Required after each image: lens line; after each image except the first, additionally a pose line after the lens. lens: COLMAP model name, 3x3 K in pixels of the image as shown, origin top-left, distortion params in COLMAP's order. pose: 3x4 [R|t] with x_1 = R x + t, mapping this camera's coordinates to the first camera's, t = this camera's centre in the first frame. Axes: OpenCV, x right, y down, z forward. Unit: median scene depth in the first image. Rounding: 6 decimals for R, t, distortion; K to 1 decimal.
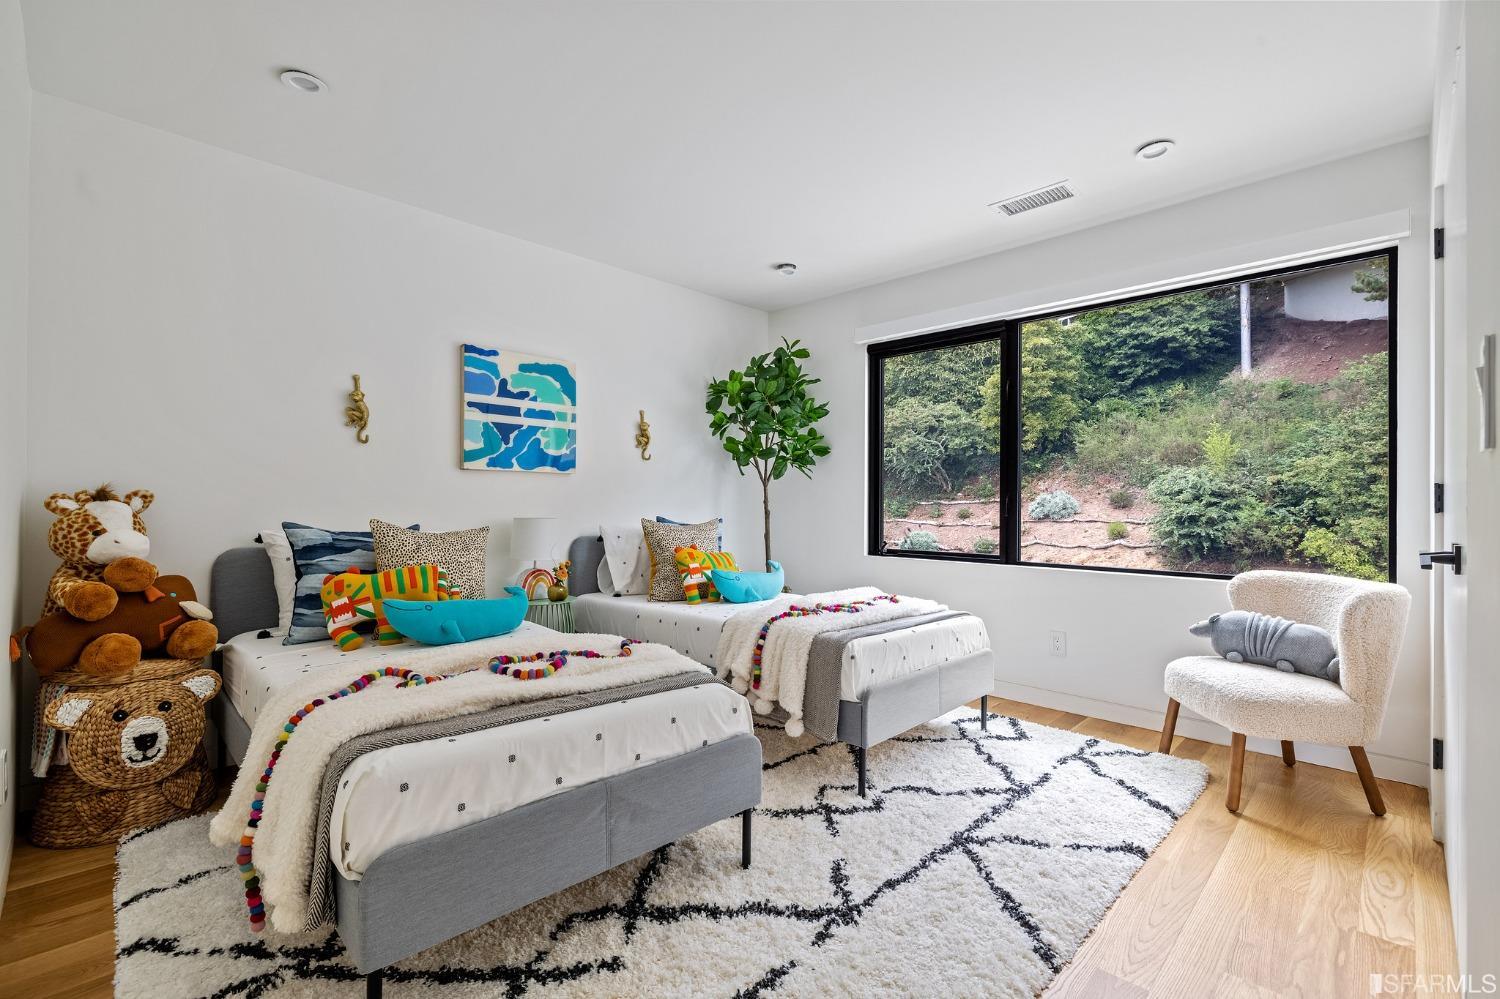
lens RADIAL K [[678.7, 0, 750.0], [0, 678.7, 499.5], [0, 0, 1]] dist [-0.003320, -0.000132]
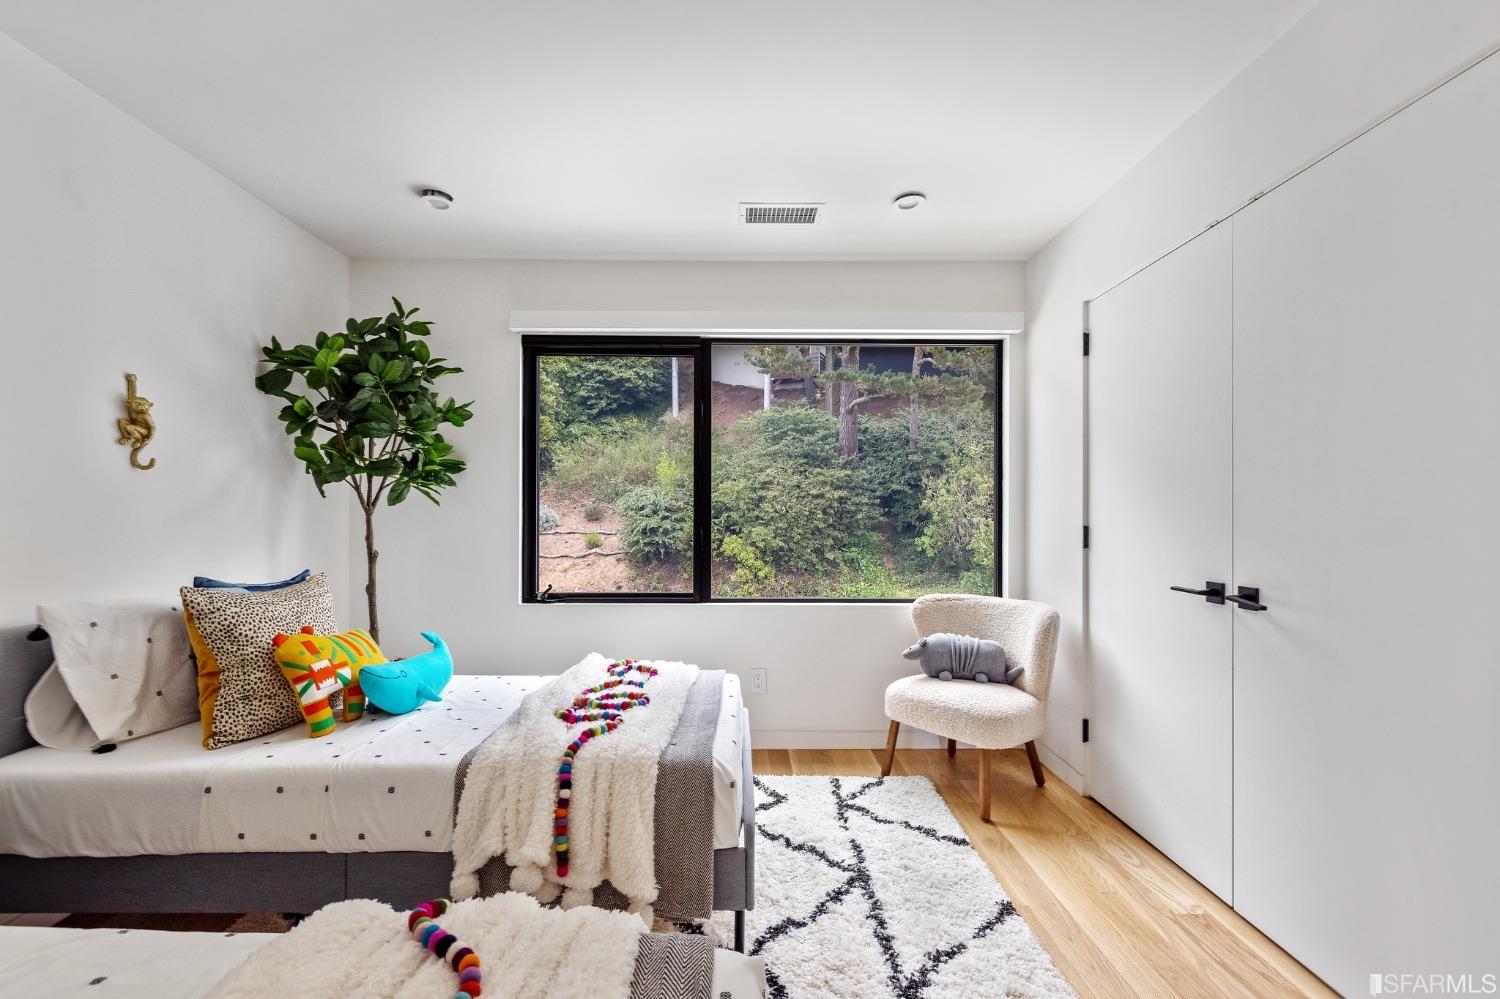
lens RADIAL K [[636.7, 0, 751.6], [0, 636.7, 515.3], [0, 0, 1]] dist [0.000692, 0.000127]
pose [[0.704966, -0.002829, 0.709235, -0.160013], [-0.002718, 0.999974, 0.006690, -0.024774], [-0.709236, -0.006643, 0.704940, 0.291166]]
